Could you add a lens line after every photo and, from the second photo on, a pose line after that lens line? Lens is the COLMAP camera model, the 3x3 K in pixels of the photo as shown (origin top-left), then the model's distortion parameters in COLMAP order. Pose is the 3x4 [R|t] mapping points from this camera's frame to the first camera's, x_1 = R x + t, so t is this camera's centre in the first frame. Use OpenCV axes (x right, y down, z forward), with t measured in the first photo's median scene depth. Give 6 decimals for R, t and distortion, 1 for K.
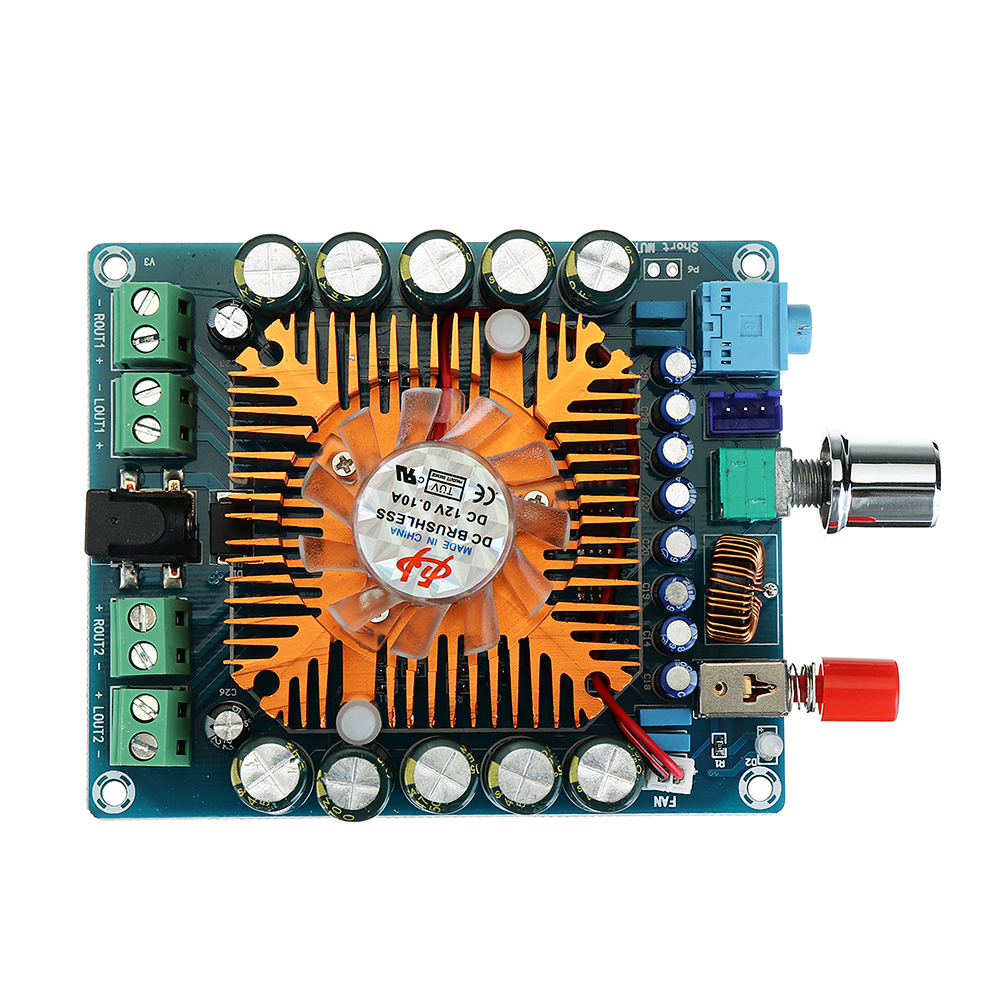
lens RADIAL K [[3078.2, 0, 494.5], [0, 3078.2, 472.4], [0, 0, 1]] dist [0.310395, 0.000000]
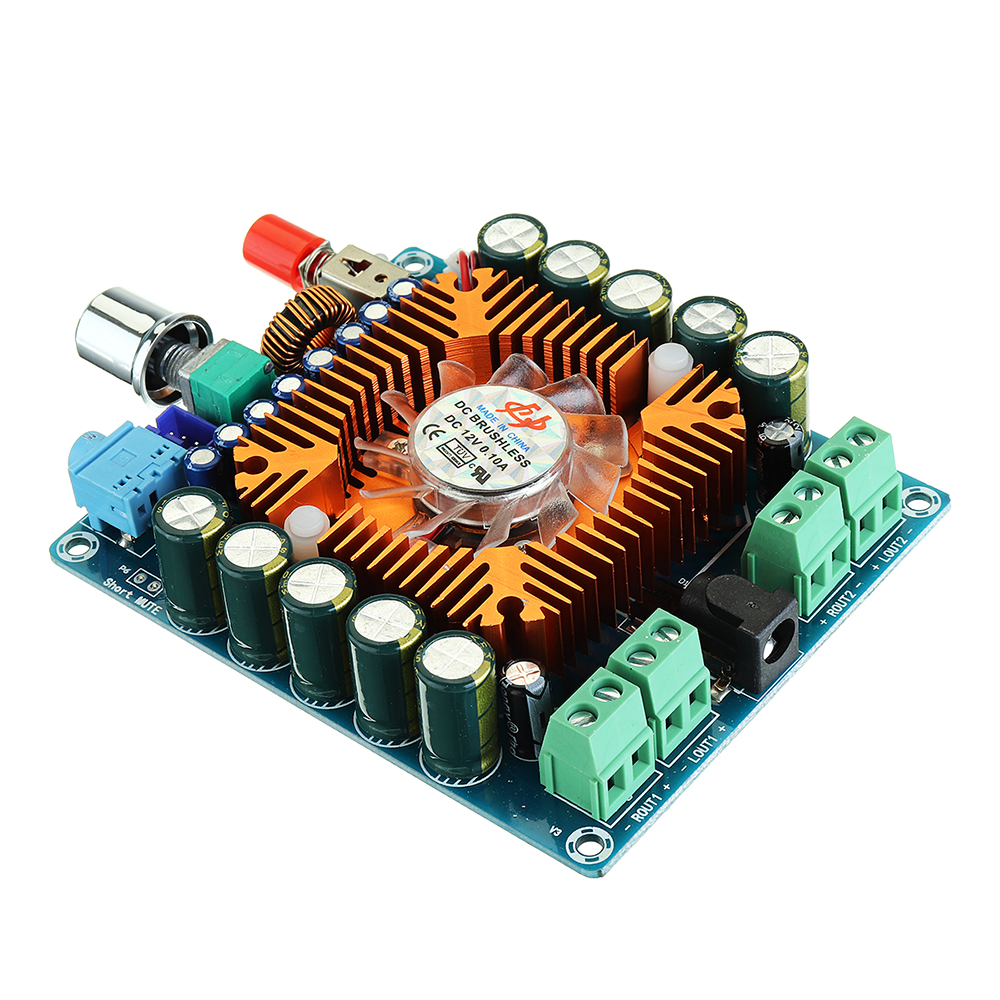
lens RADIAL K [[3078.2, 0, 357.8], [0, 3078.2, 539.2], [0, 0, 1]] dist [0.310395, 0.000000]
pose [[-0.754707, -0.431515, 0.494178, -0.488975], [0.655433, -0.528878, 0.539161, -0.560370], [0.028704, 0.730810, 0.681978, 0.337083]]
